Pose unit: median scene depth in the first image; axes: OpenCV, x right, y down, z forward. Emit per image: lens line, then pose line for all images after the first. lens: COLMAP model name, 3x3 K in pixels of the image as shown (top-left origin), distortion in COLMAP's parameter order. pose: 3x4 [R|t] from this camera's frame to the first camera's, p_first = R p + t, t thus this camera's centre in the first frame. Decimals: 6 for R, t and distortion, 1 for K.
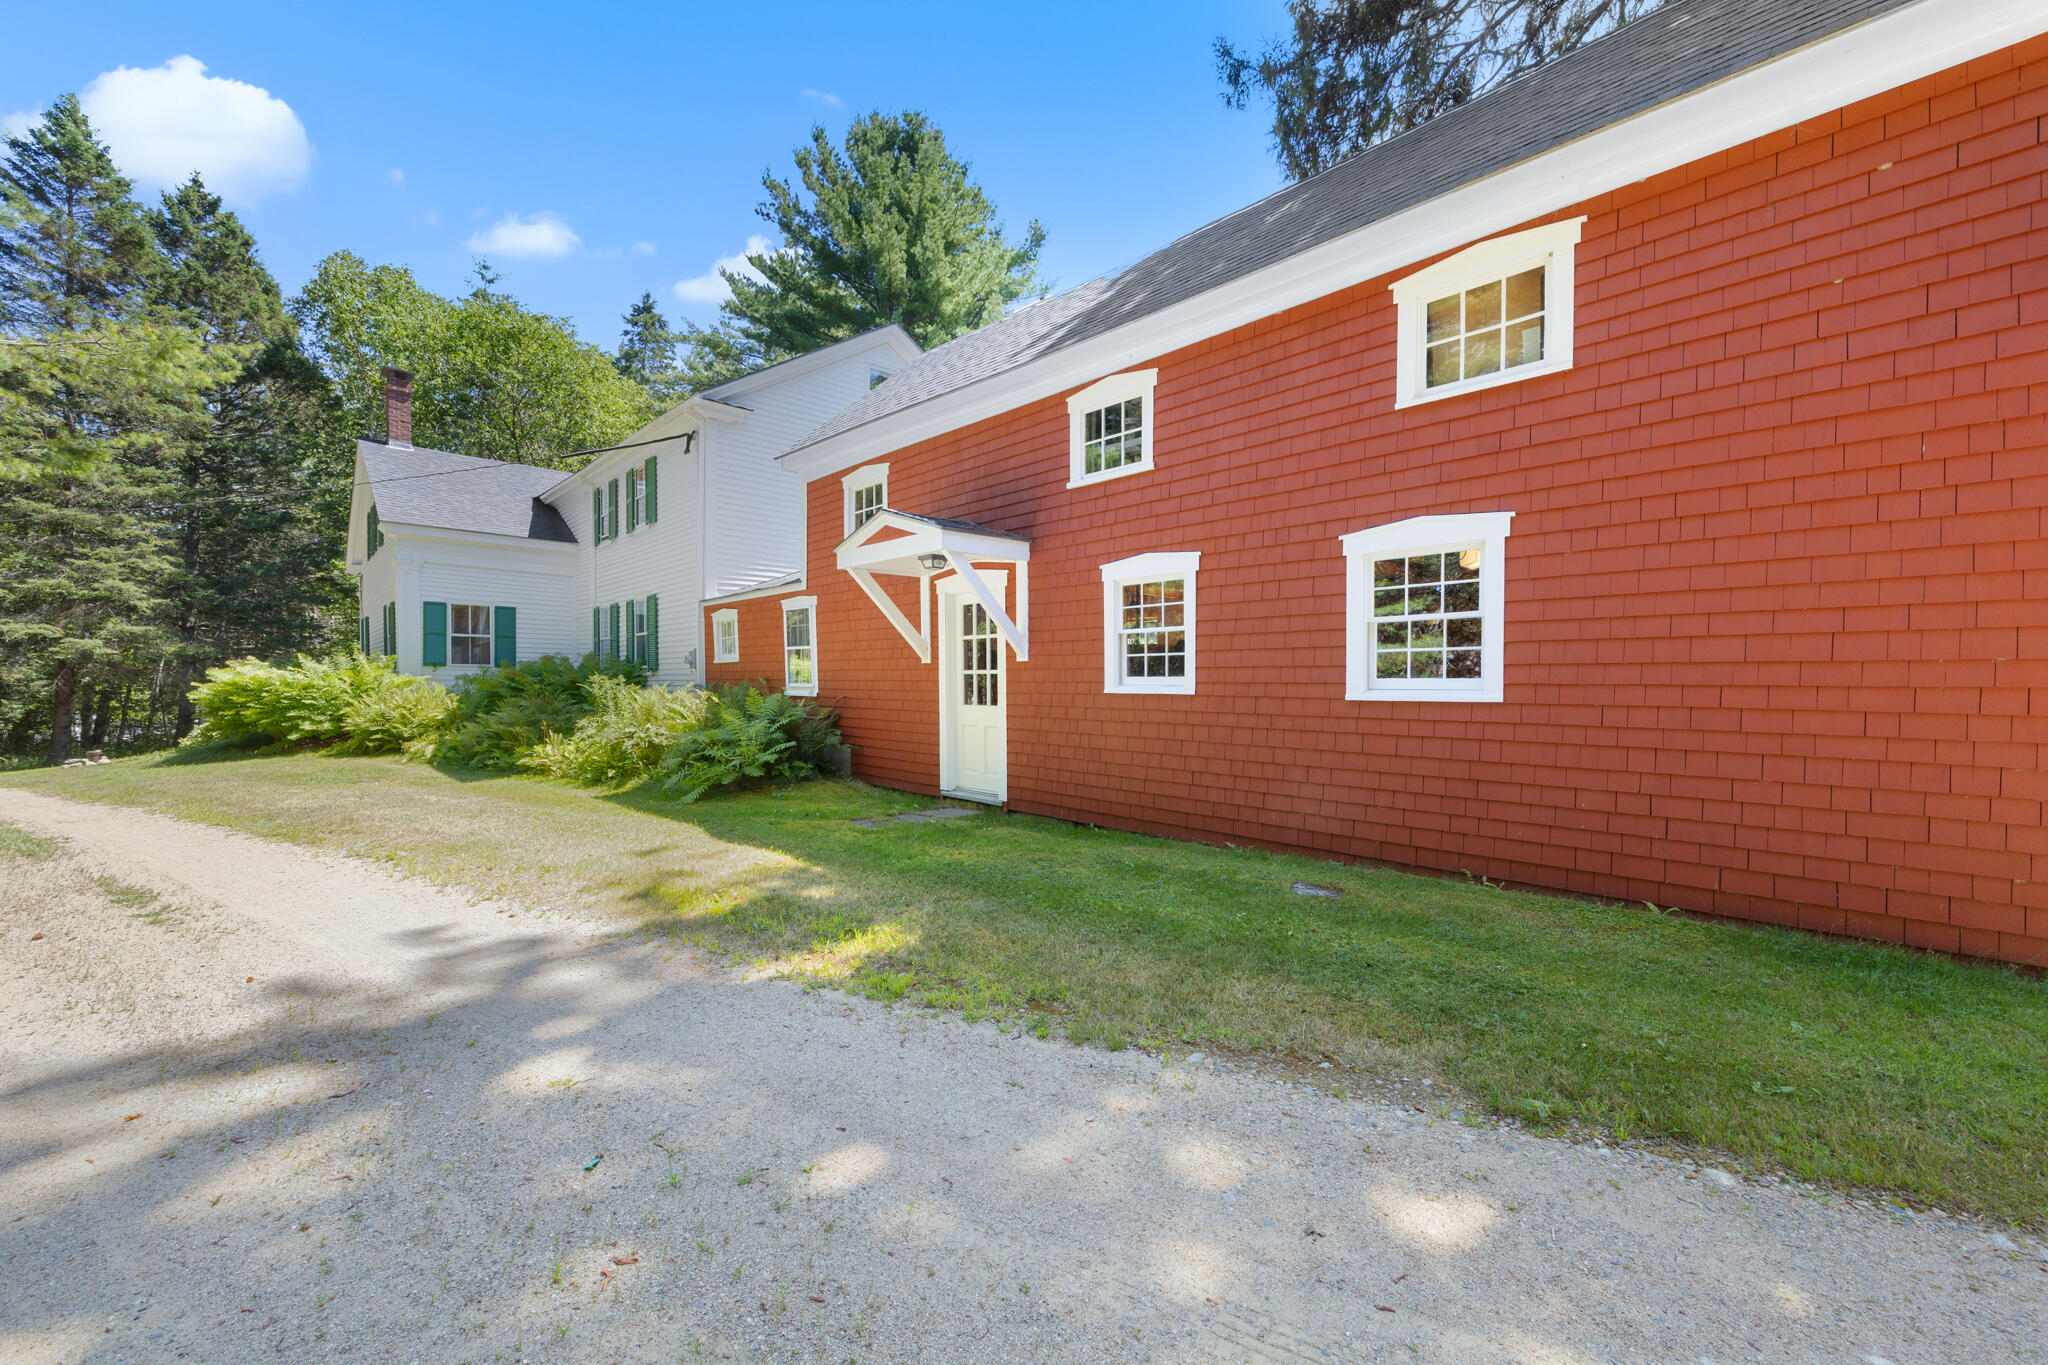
lens RADIAL K [[824.9, 0, 1028.9], [0, 824.9, 684.8], [0, 0, 1]] dist [-0.003107, -0.000241]
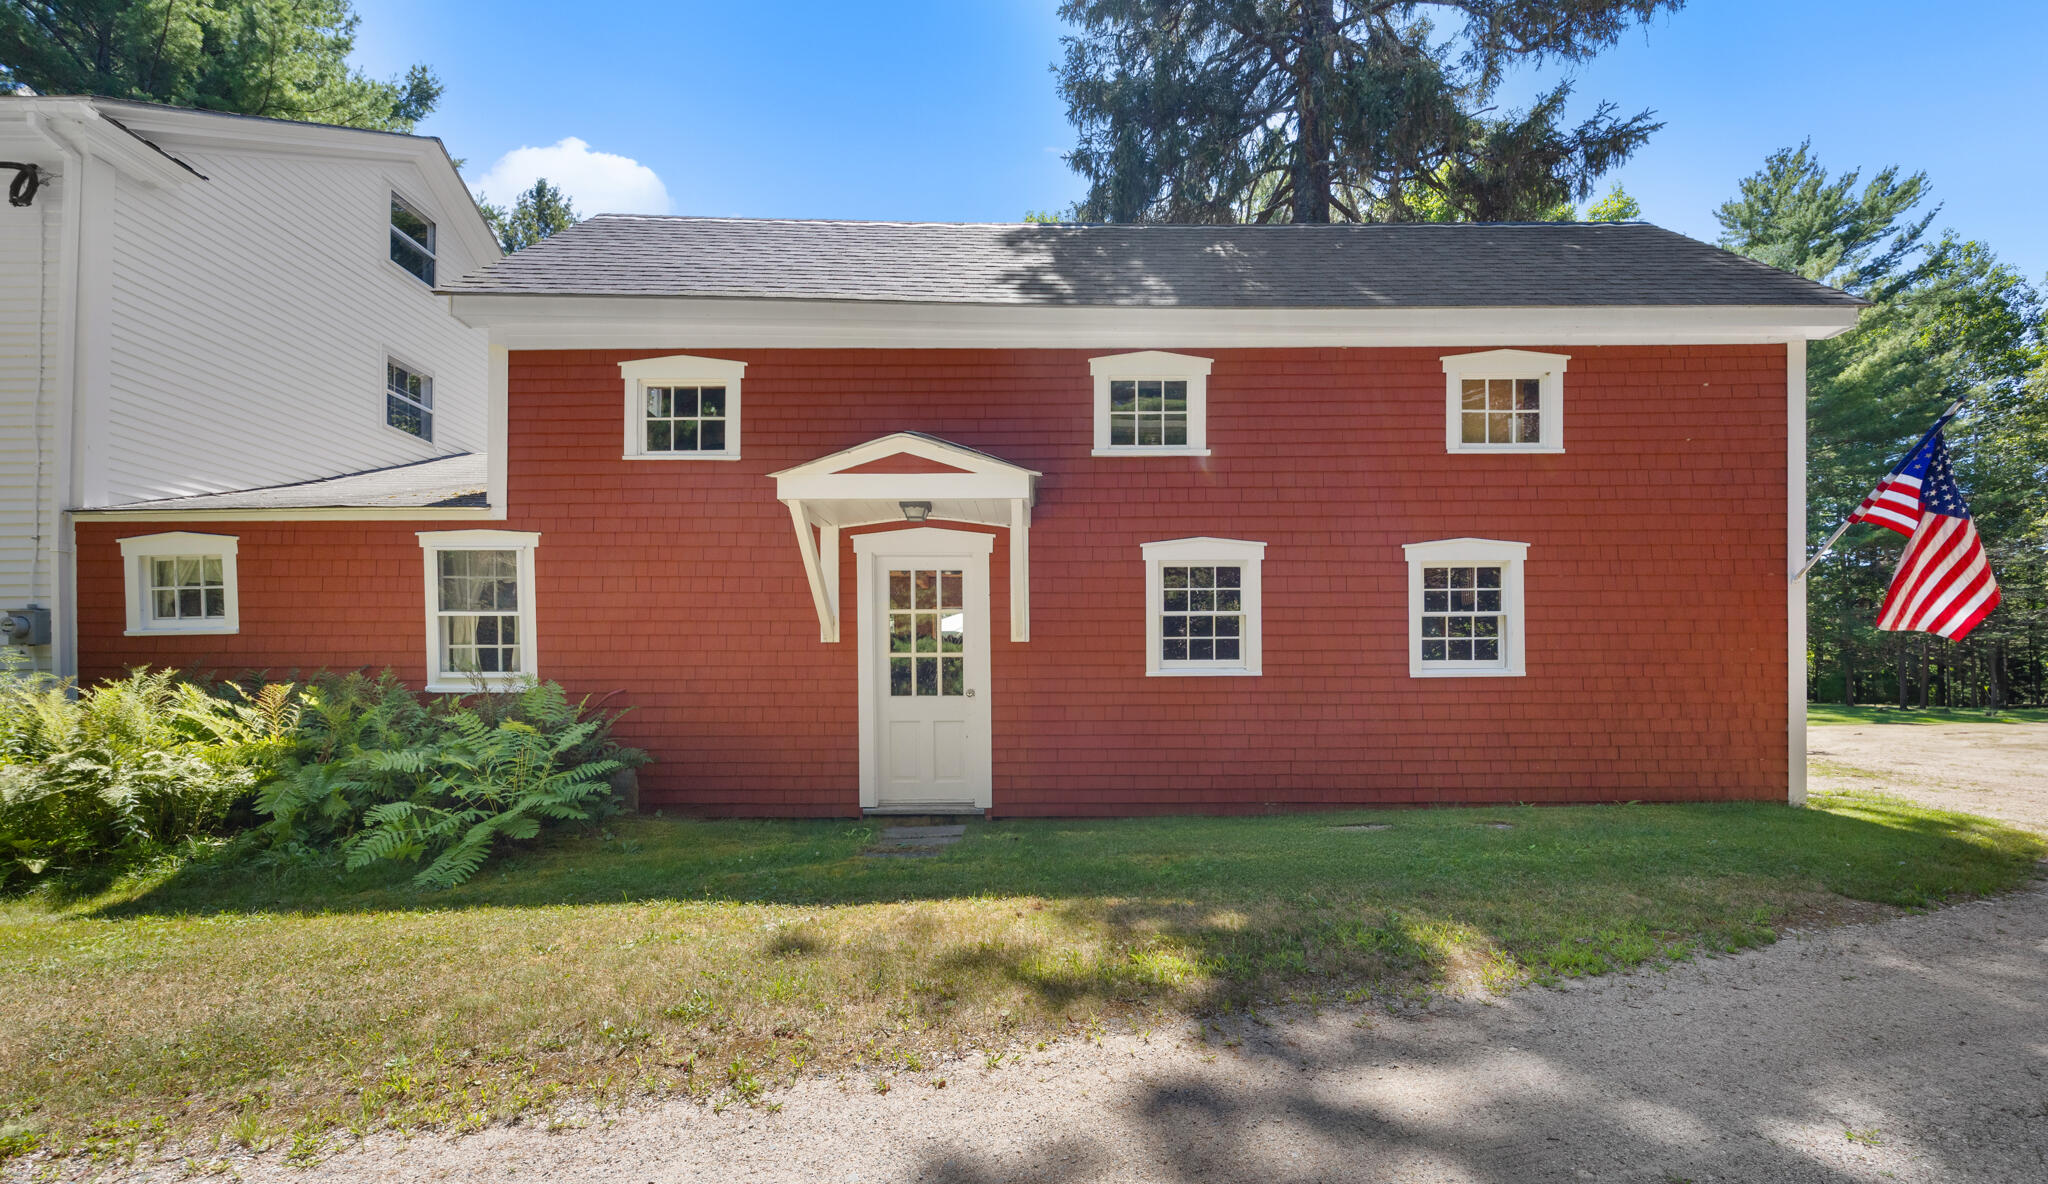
lens RADIAL K [[813.0, 0, 1131.8], [0, 813.0, 665.9], [0, 0, 1]] dist [-0.002235, 0.000332]
pose [[0.677475, 0.002552, 0.735541, -0.802230], [0.010162, 0.999866, -0.012828, 0.012473], [-0.735475, 0.016165, 0.677359, 0.482089]]
